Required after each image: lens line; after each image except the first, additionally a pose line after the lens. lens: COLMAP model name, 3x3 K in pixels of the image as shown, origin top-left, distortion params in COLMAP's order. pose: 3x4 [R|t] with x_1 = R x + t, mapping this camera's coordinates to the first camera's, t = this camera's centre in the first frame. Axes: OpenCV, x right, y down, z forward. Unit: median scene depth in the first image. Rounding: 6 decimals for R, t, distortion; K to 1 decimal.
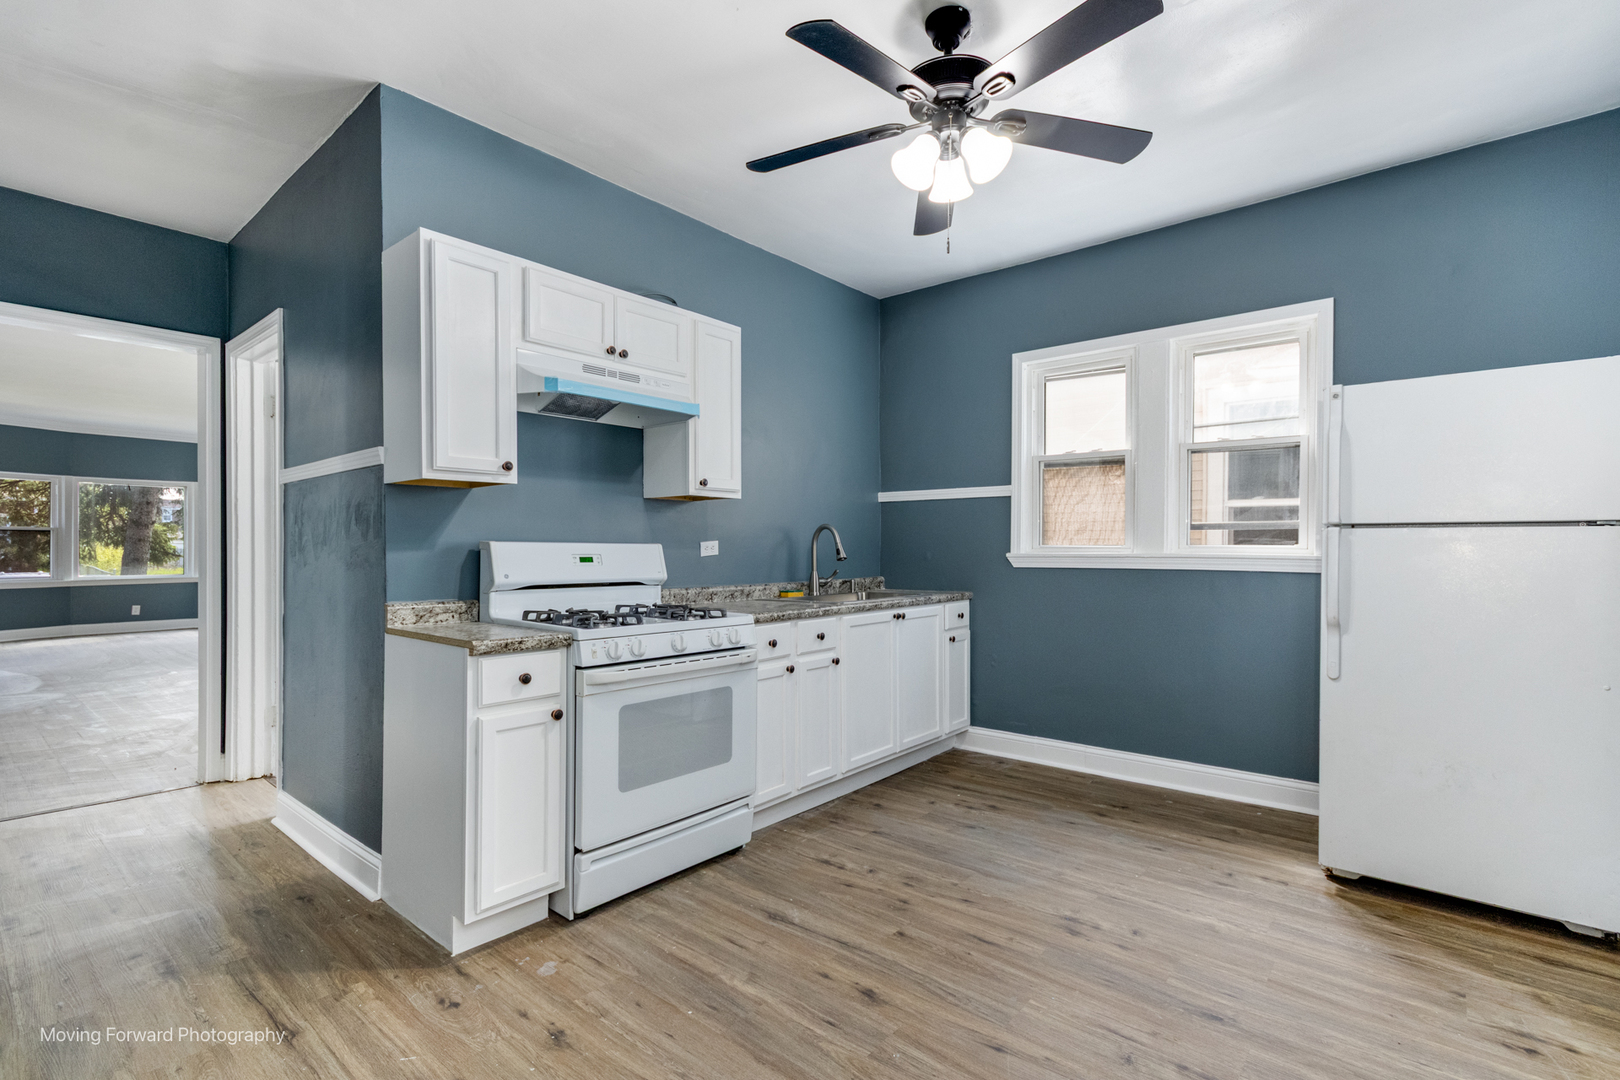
lens RADIAL K [[755.3, 0, 805.9], [0, 755.3, 539.7], [0, 0, 1]] dist [-0.000048, -0.001320]
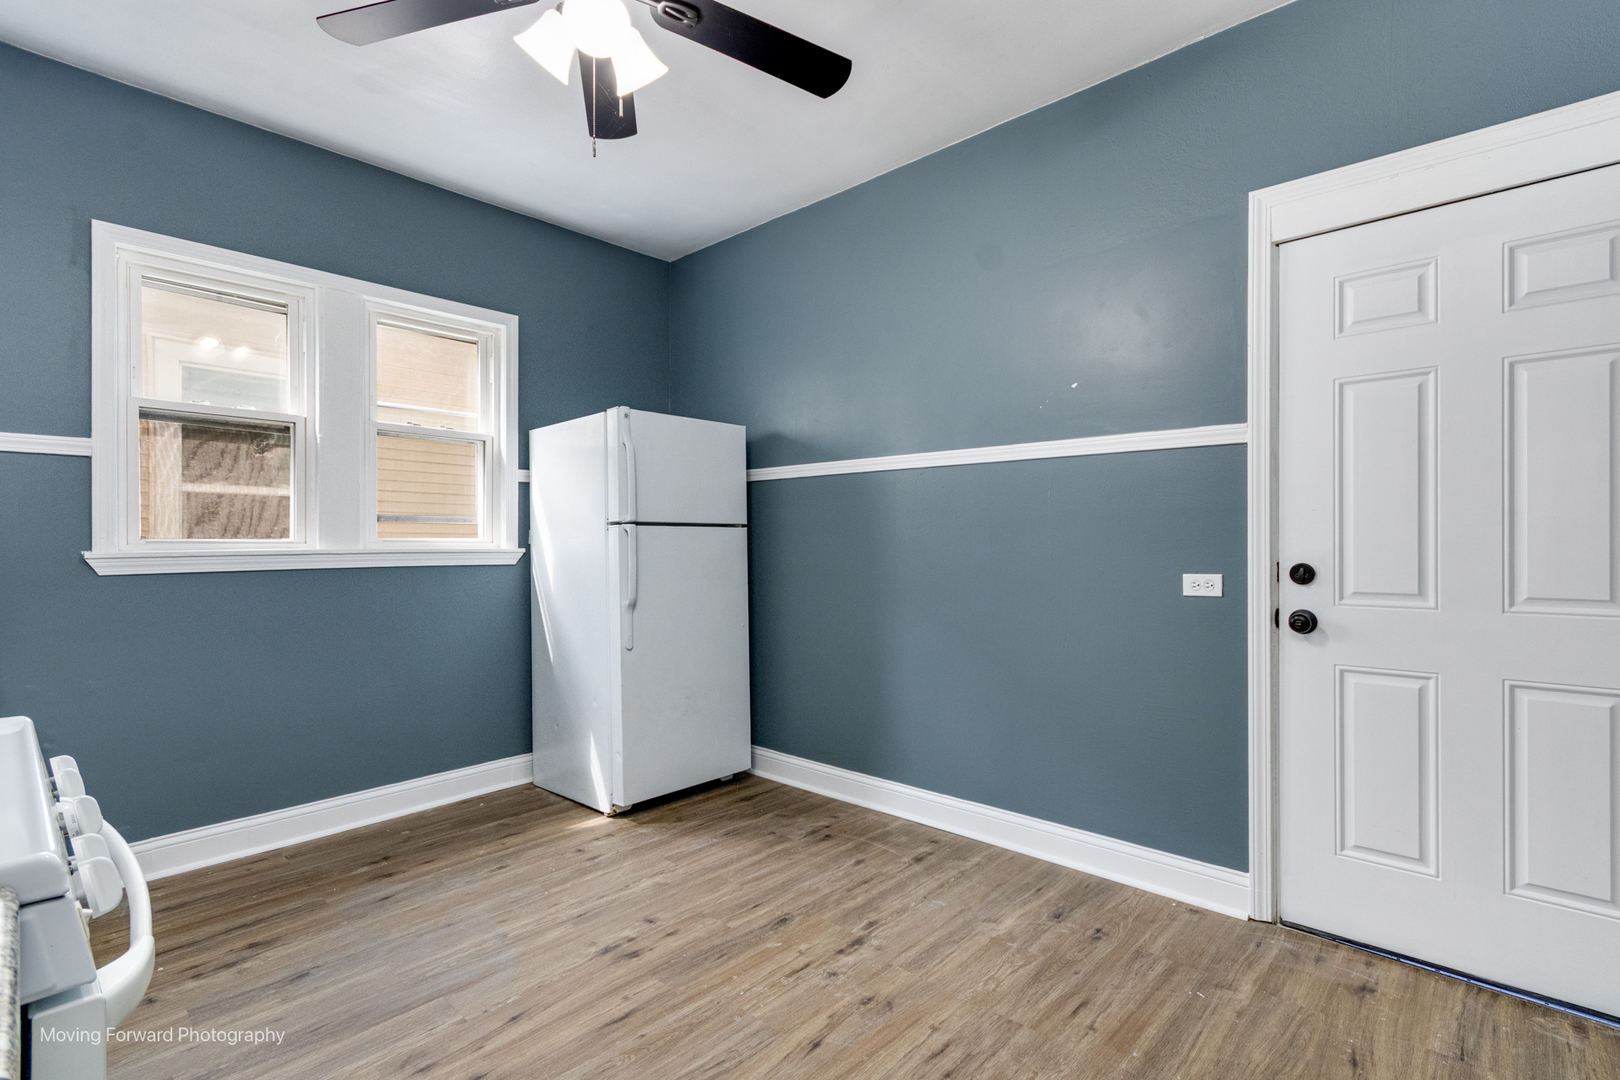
lens RADIAL K [[755.3, 0, 810.3], [0, 755.3, 546.7], [0, 0, 1]] dist [-0.000048, -0.001320]
pose [[0.024018, -0.005681, 0.999695, -0.460471], [-0.007432, 0.999955, 0.005861, 0.008903], [-0.999684, -0.007570, 0.023975, 0.620943]]
